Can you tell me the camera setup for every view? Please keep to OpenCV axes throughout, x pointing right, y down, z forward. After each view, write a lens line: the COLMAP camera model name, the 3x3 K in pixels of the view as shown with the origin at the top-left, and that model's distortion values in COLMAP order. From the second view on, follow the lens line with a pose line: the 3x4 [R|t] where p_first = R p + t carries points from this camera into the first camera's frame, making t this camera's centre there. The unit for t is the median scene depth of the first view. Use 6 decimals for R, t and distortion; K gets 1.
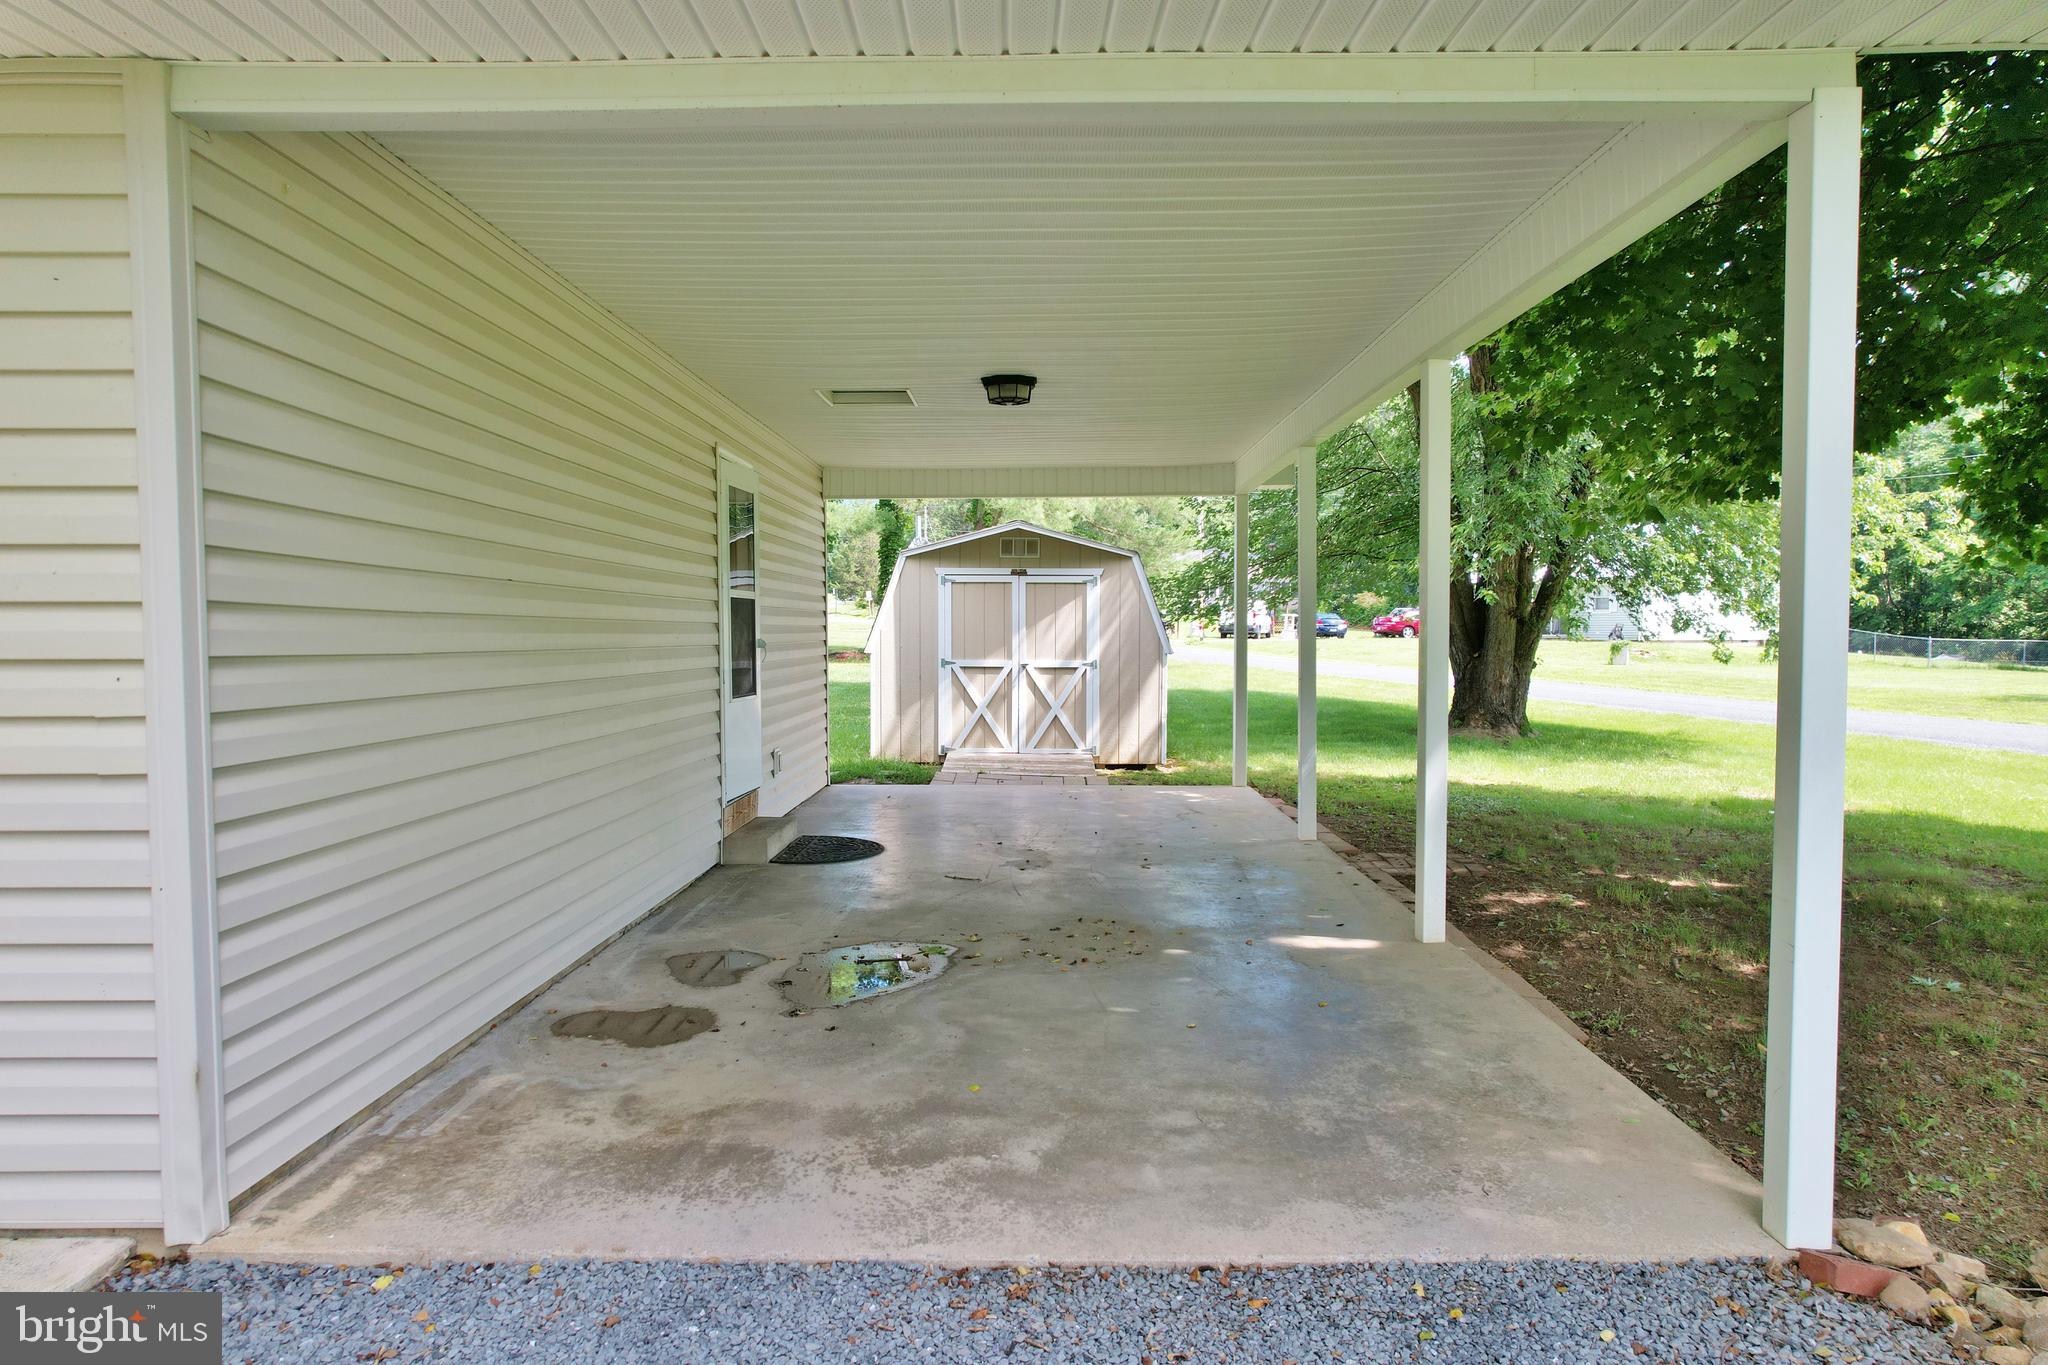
lens RADIAL K [[1302.3, 0, 1021.6], [0, 1302.3, 685.1], [0, 0, 1]] dist [-0.038650, -0.001835]
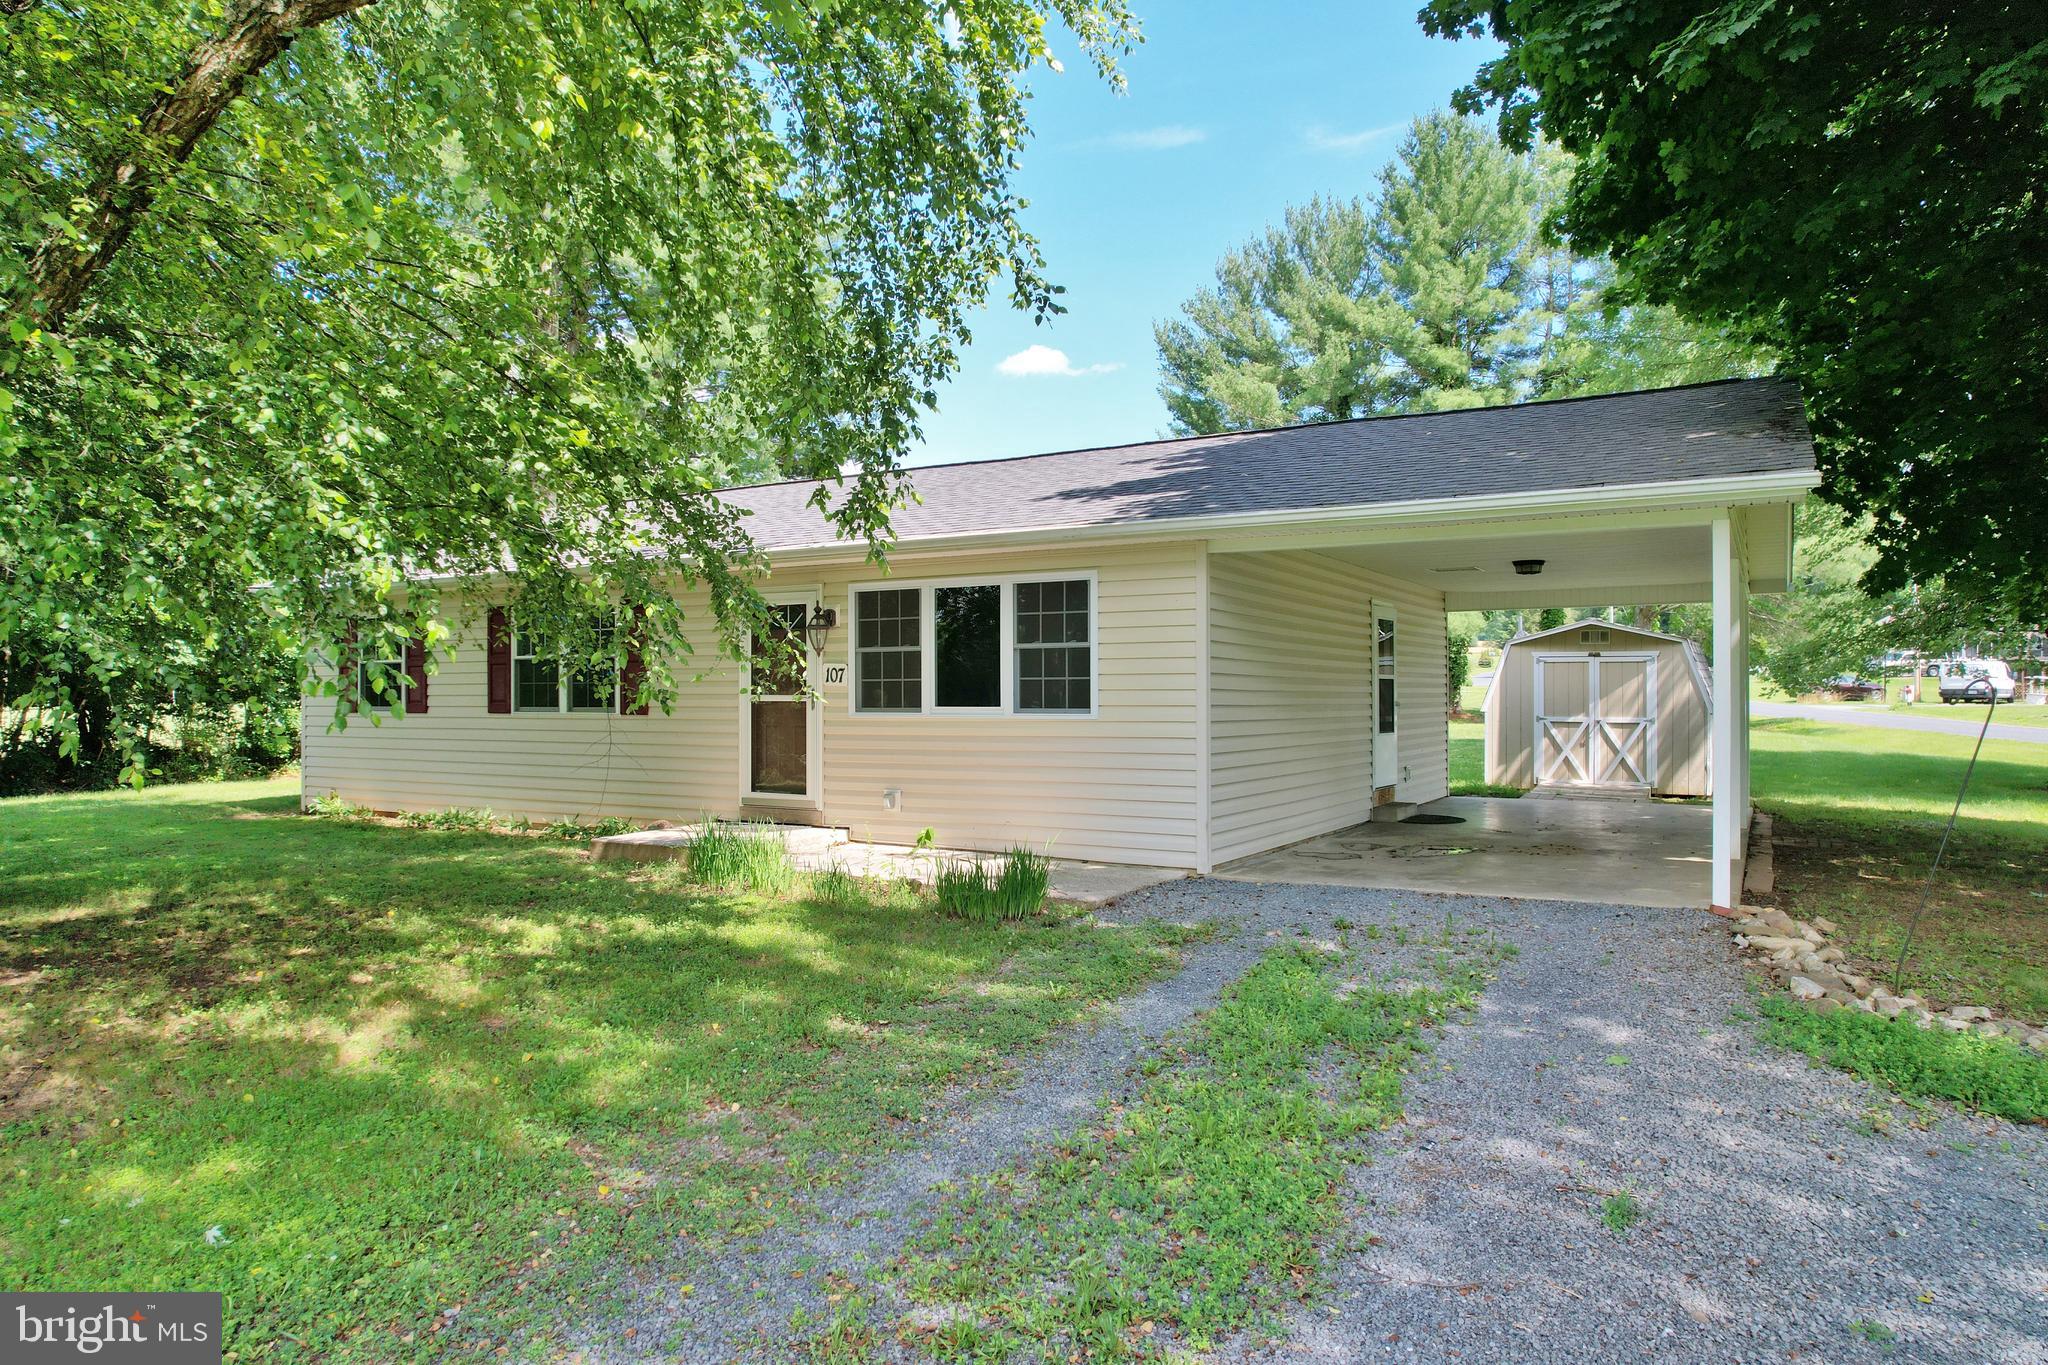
lens RADIAL K [[1302.3, 0, 1017.8], [0, 1302.3, 684.8], [0, 0, 1]] dist [-0.038650, -0.001835]
pose [[0.870695, -0.004054, -0.491807, 0.167225], [-0.020202, 0.998827, -0.043999, 0.022984], [0.491408, 0.048245, 0.869592, -0.606179]]
